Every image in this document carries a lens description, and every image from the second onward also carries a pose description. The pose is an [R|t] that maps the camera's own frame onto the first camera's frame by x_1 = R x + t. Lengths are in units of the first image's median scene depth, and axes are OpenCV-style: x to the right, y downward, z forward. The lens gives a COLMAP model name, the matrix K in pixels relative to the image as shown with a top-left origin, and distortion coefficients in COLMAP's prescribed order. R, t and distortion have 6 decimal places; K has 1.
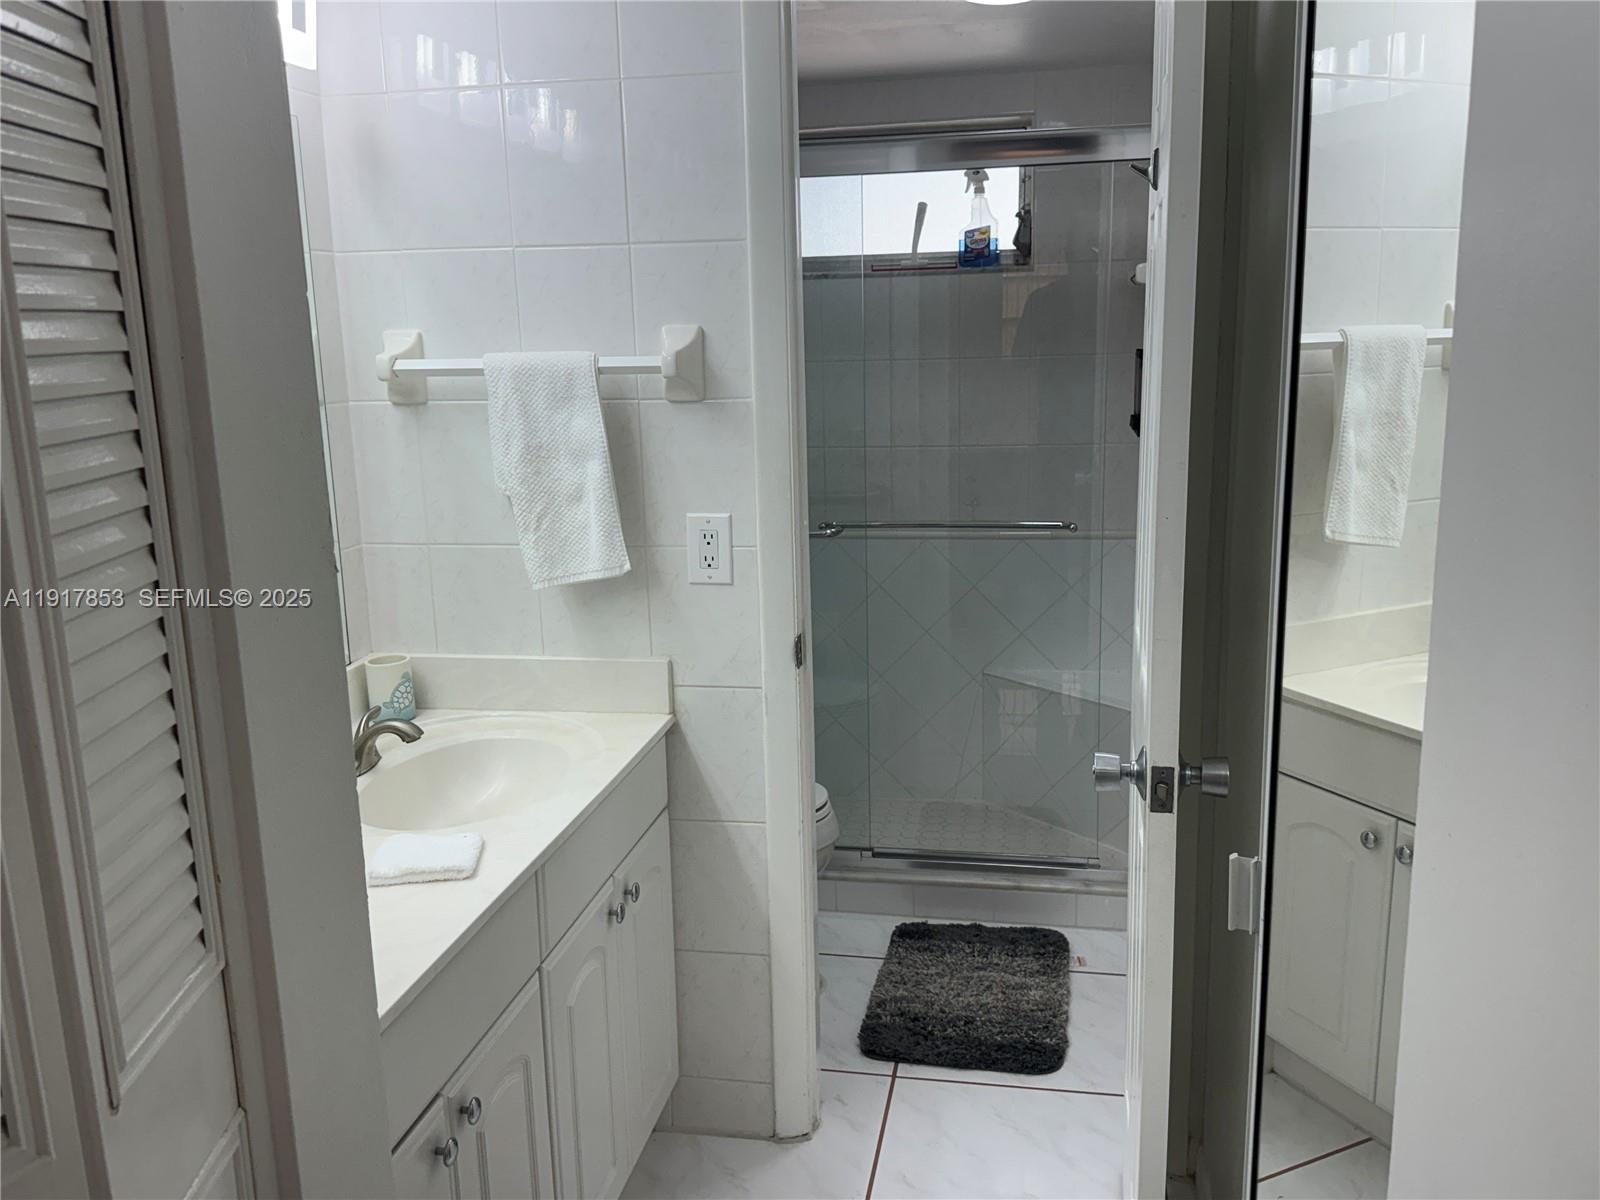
lens RADIAL K [[1362.0, 0, 822.8], [0, 1362.0, 620.2], [0, 0, 1]] dist [0.147111, -0.000693]
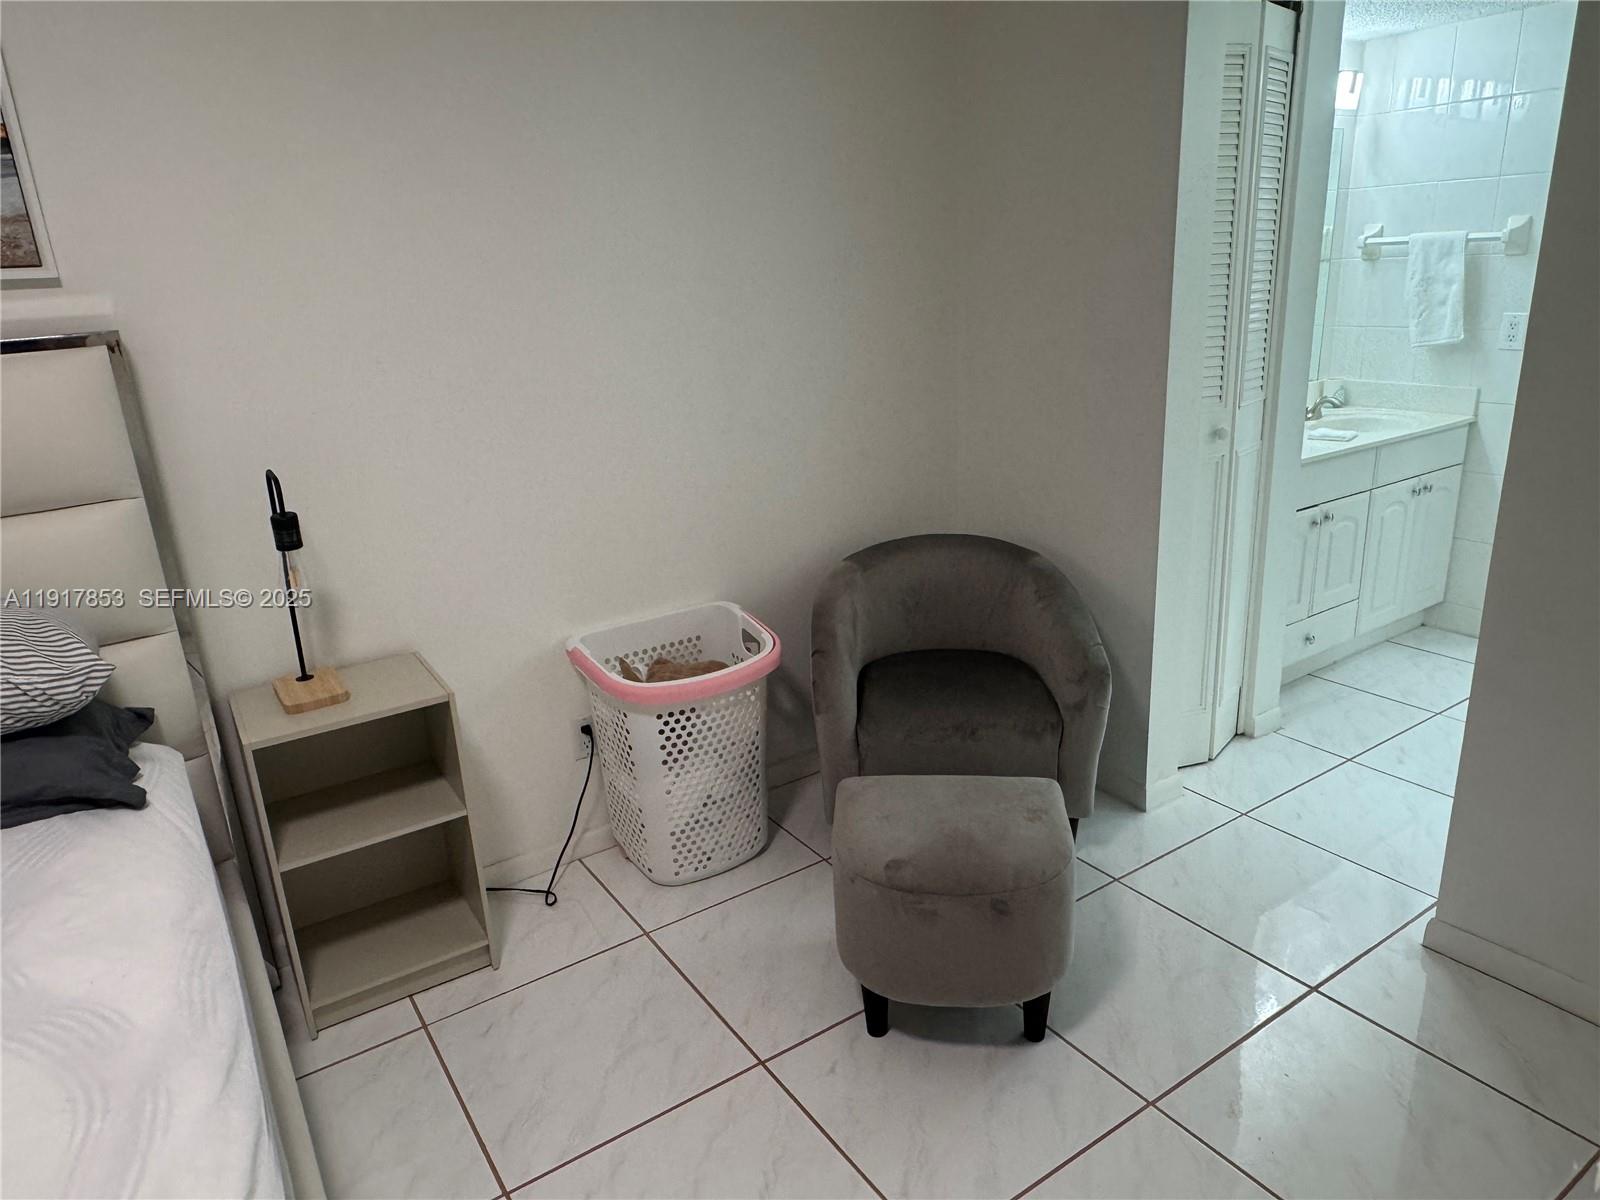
lens RADIAL K [[1058.7, 0, 800.0], [0, 1058.7, 600.0], [0, 0, 1]] dist [0.004820, 0.000982]
pose [[0.692299, 0.210927, -0.690096, 0.343548], [-0.120961, 0.976716, 0.177186, 0.179754], [0.711401, -0.039191, 0.701693, -0.829341]]
